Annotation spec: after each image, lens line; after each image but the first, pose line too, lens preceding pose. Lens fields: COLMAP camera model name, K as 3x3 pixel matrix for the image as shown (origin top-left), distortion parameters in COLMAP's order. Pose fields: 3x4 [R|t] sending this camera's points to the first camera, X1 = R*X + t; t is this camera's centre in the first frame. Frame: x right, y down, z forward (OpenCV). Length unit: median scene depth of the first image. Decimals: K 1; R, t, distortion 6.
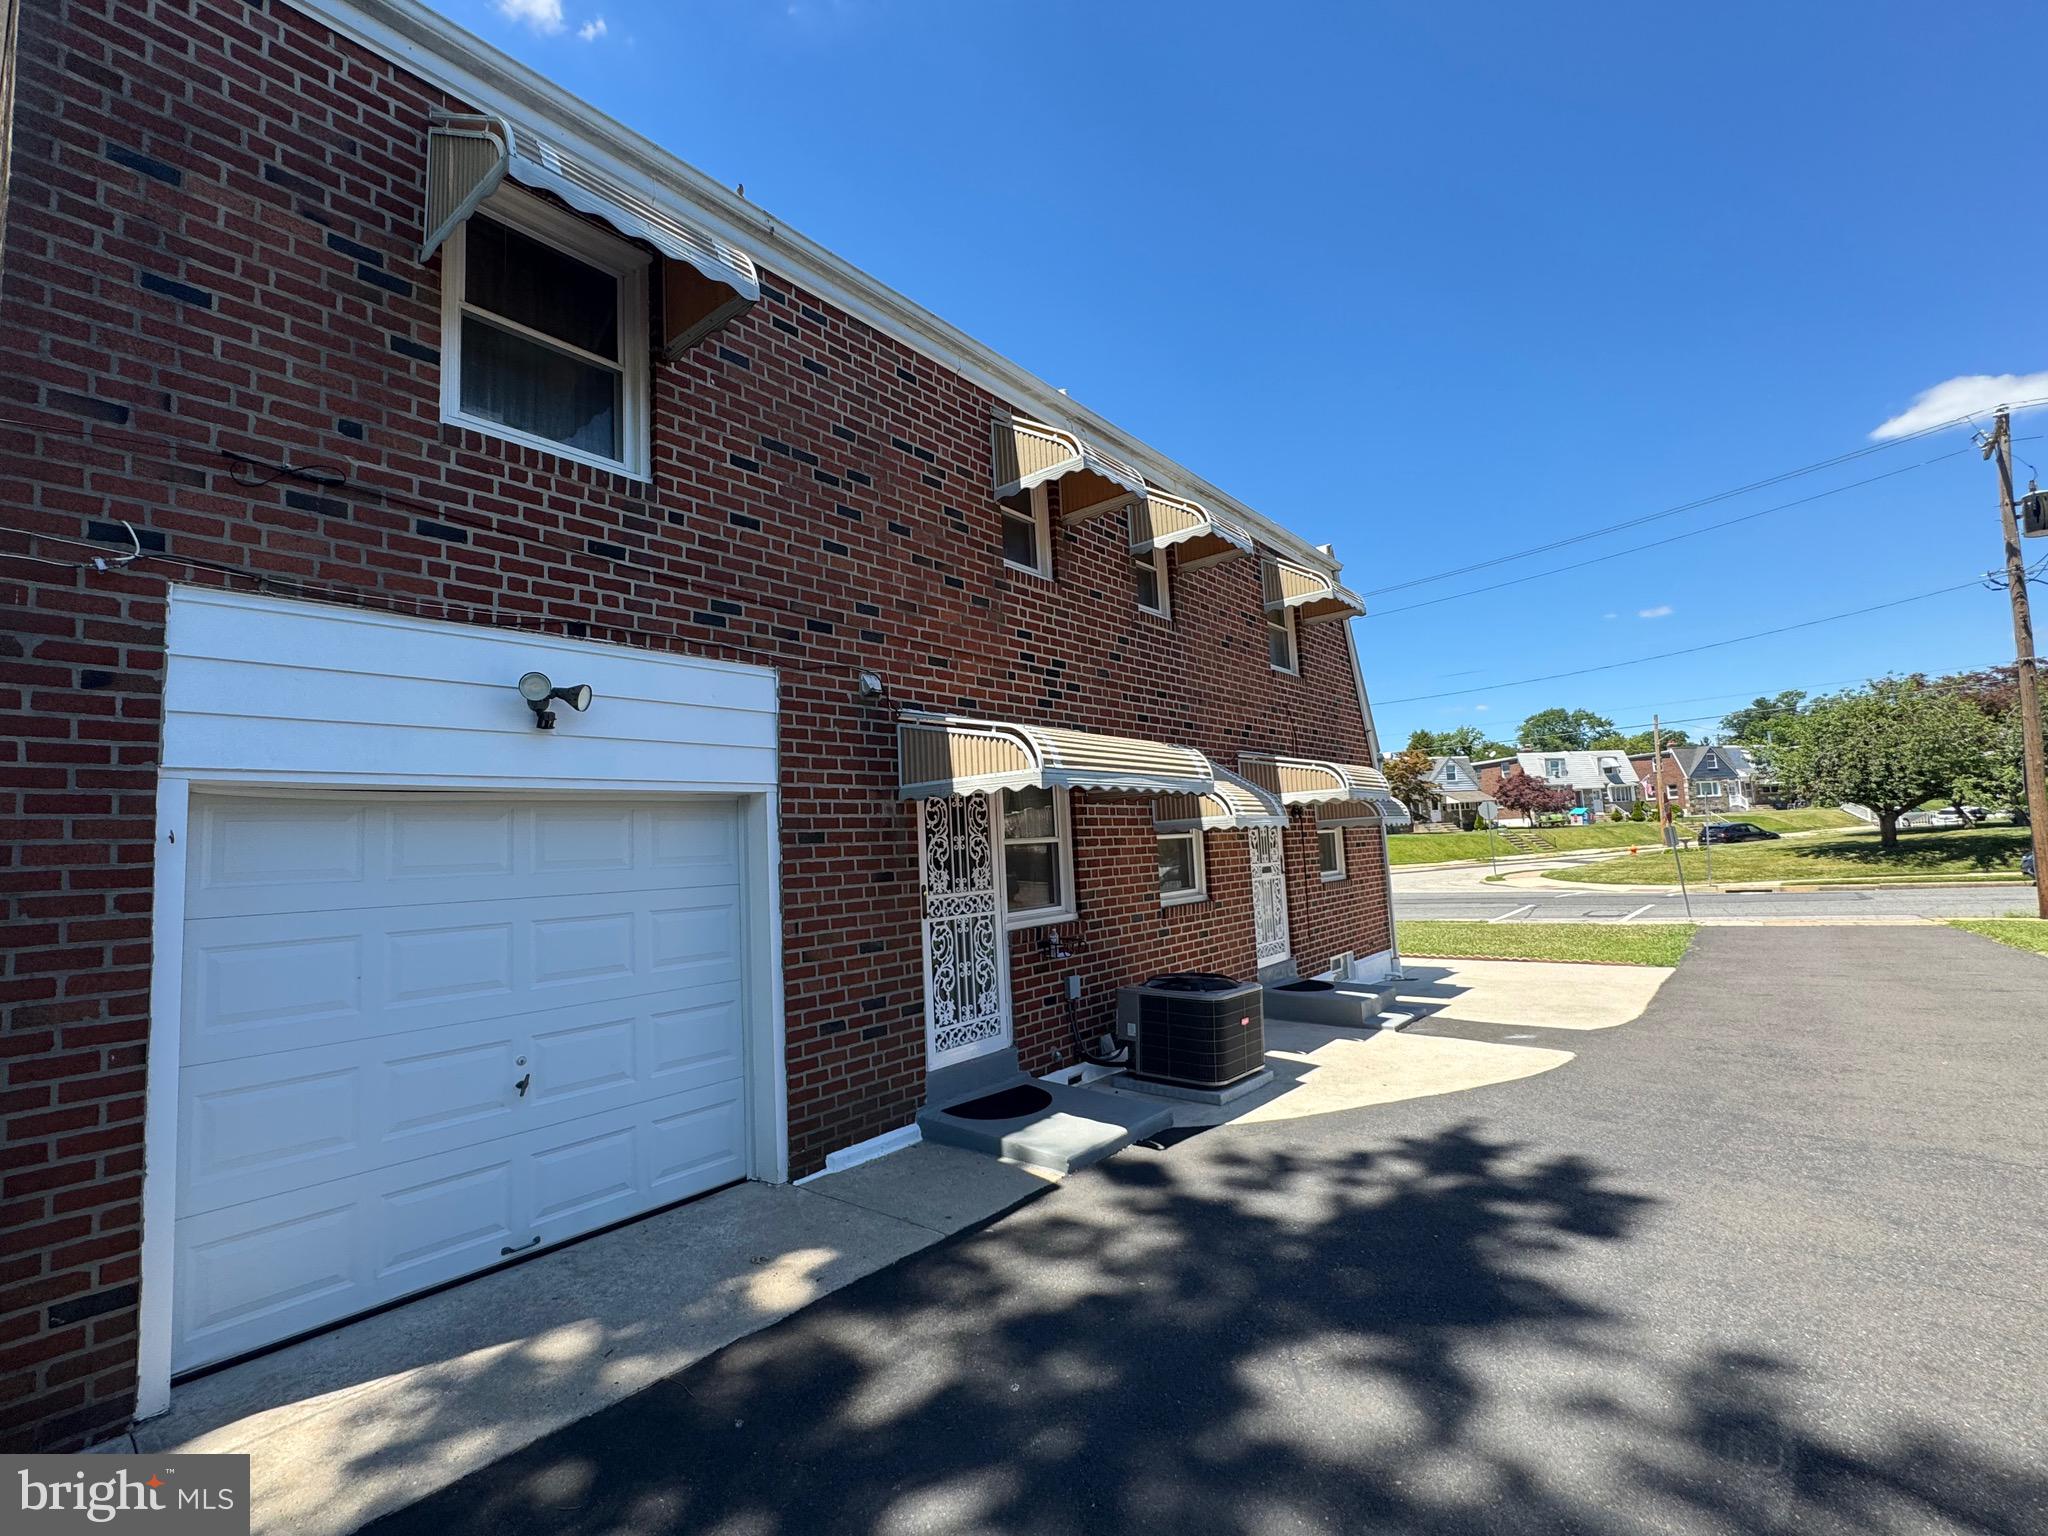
lens RADIAL K [[918.8, 0, 1044.0], [0, 918.8, 756.4], [0, 0, 1]] dist [-0.002052, 0.000200]
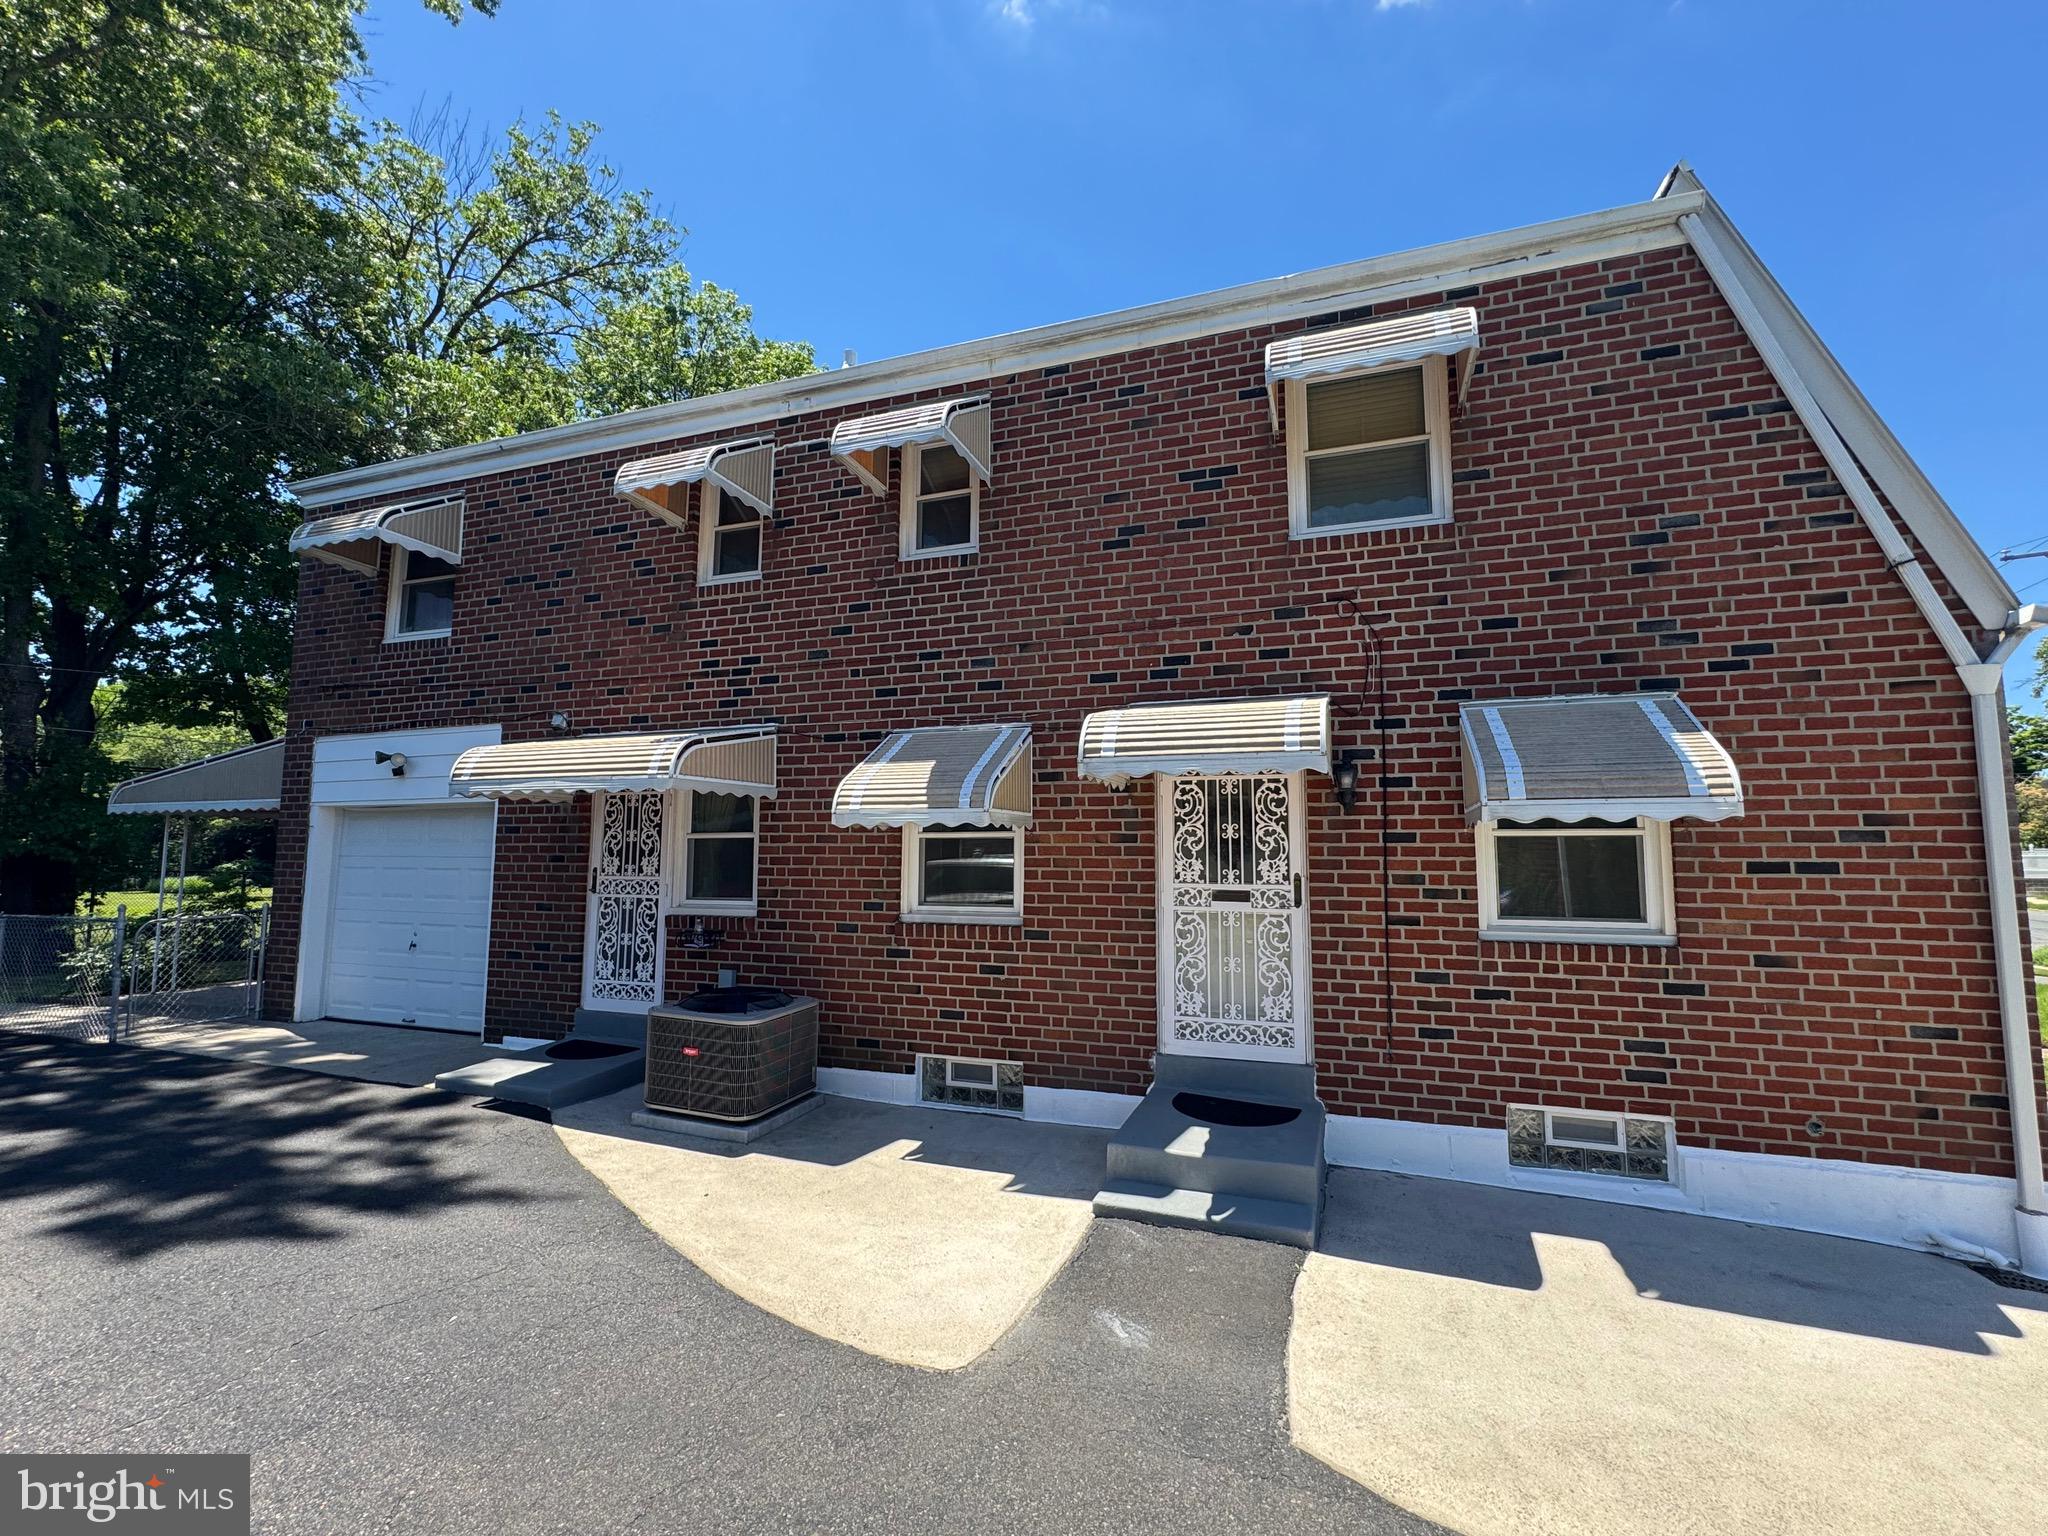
lens RADIAL K [[902.4, 0, 1024.0], [0, 902.4, 768.0], [0, 0, 1]] dist [-0.002360, 0.000597]
pose [[0.304883, -0.048495, -0.951154, 1.141947], [0.077267, 0.996670, -0.026049, 0.071618], [0.949250, -0.065551, 0.307615, 1.068340]]
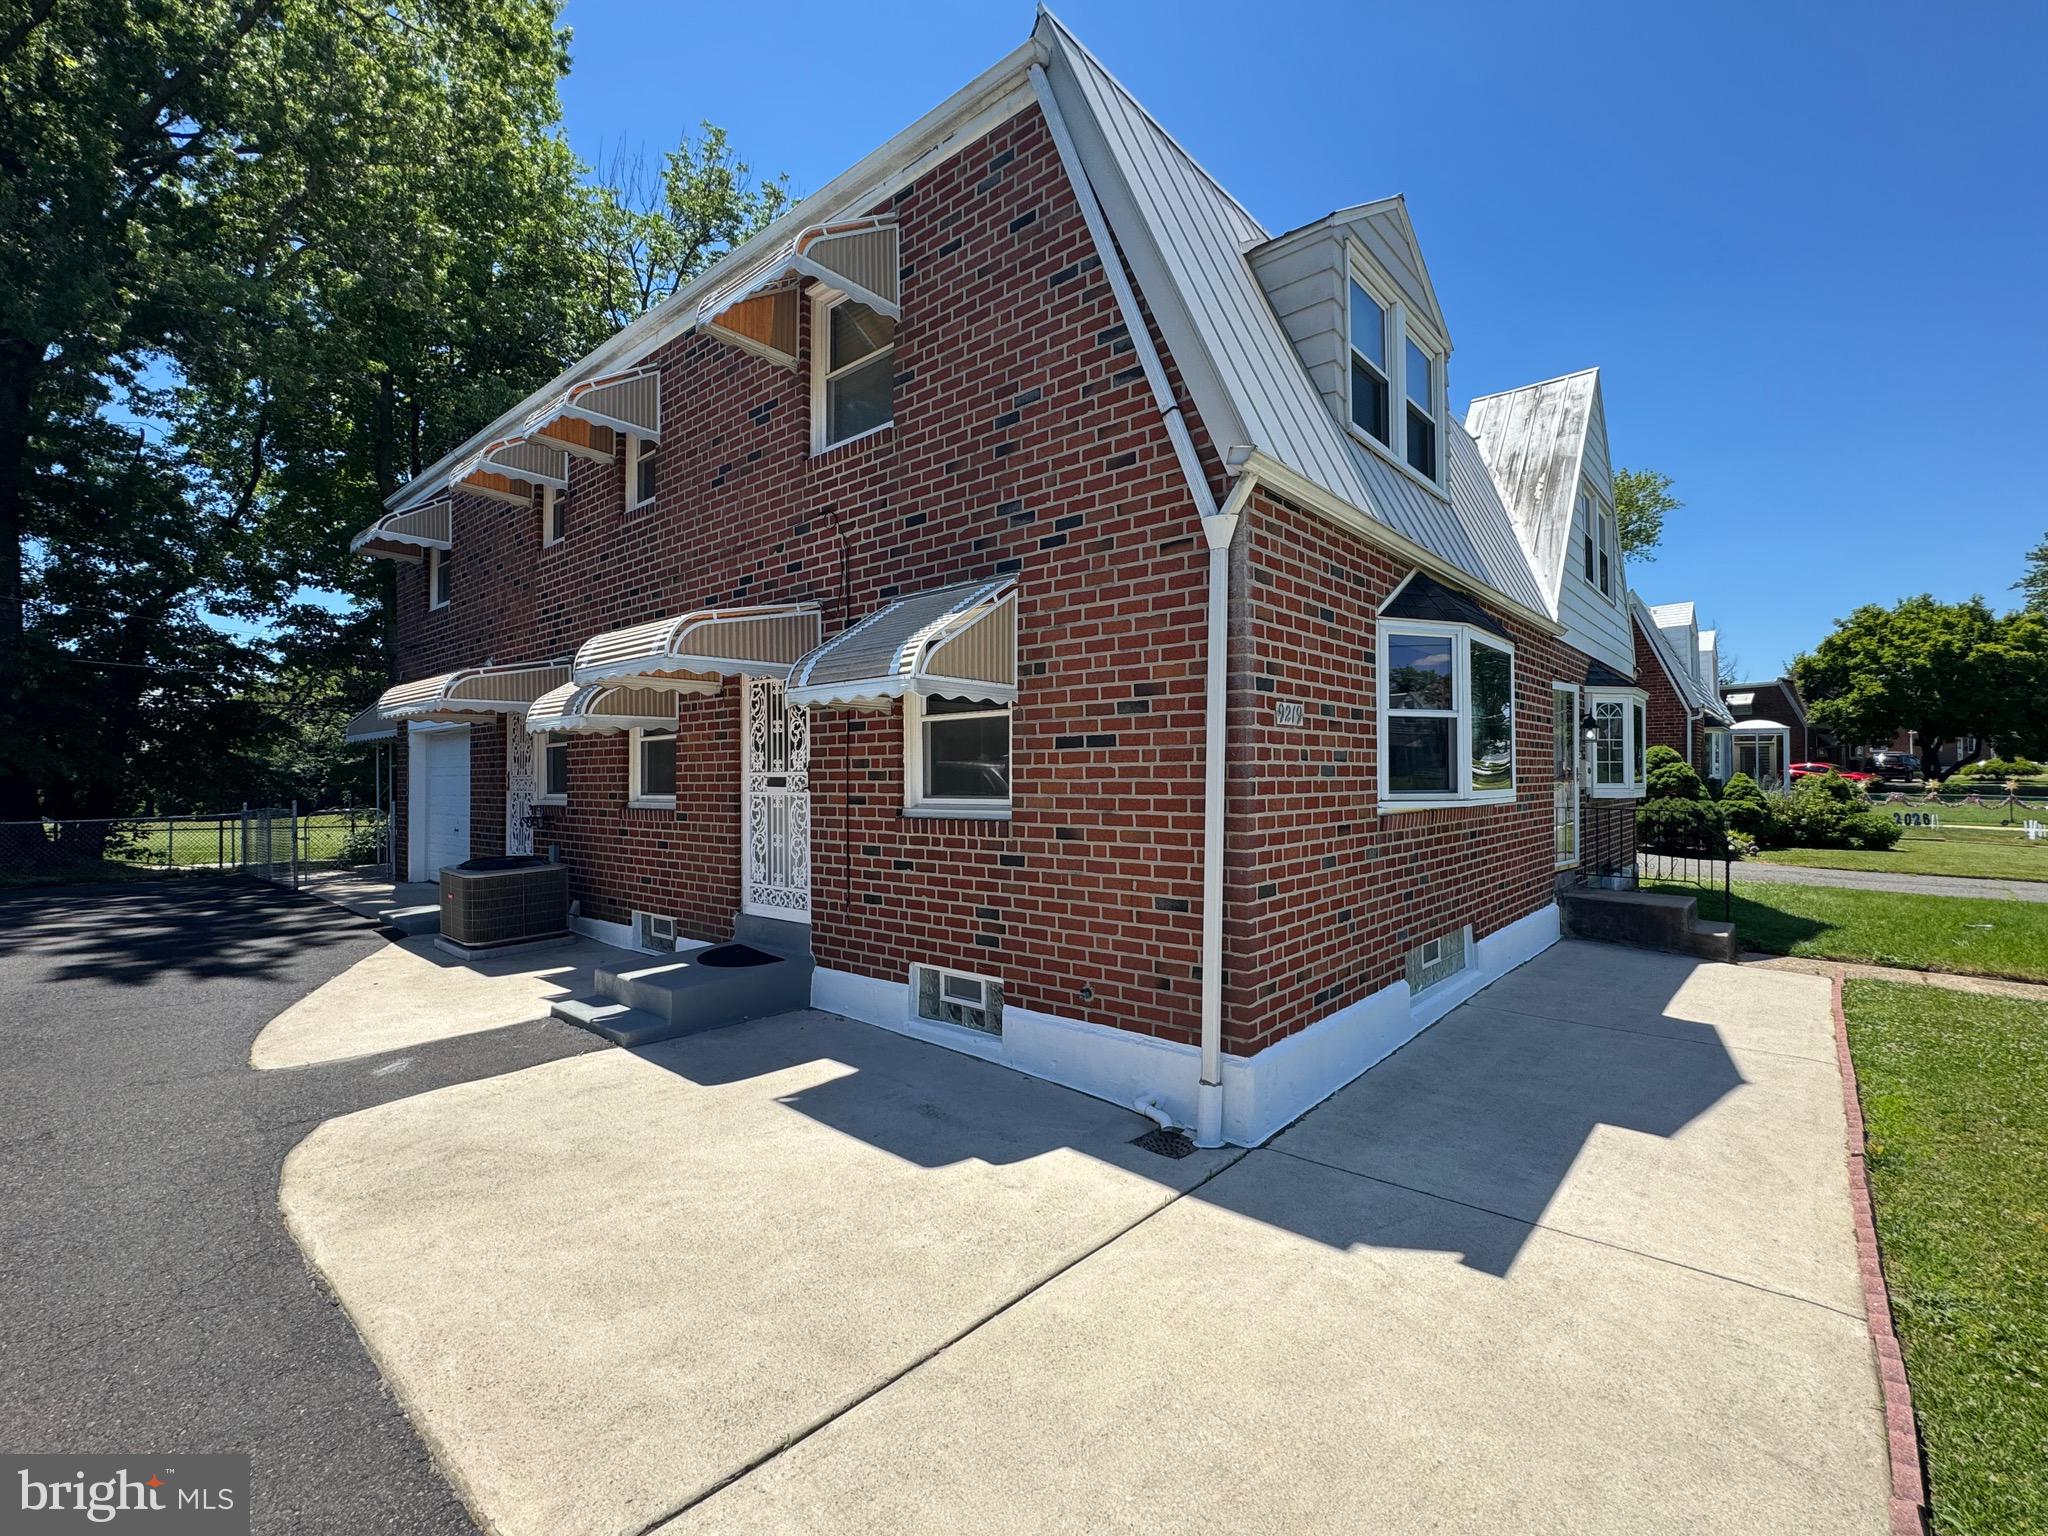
lens RADIAL K [[902.4, 0, 1024.0], [0, 902.4, 768.0], [0, 0, 1]] dist [-0.002360, 0.000597]
pose [[-0.055240, 0.033330, -0.997917, 1.363331], [0.110610, 0.993495, 0.027060, 0.175330], [0.992327, -0.108885, -0.058568, 1.855471]]
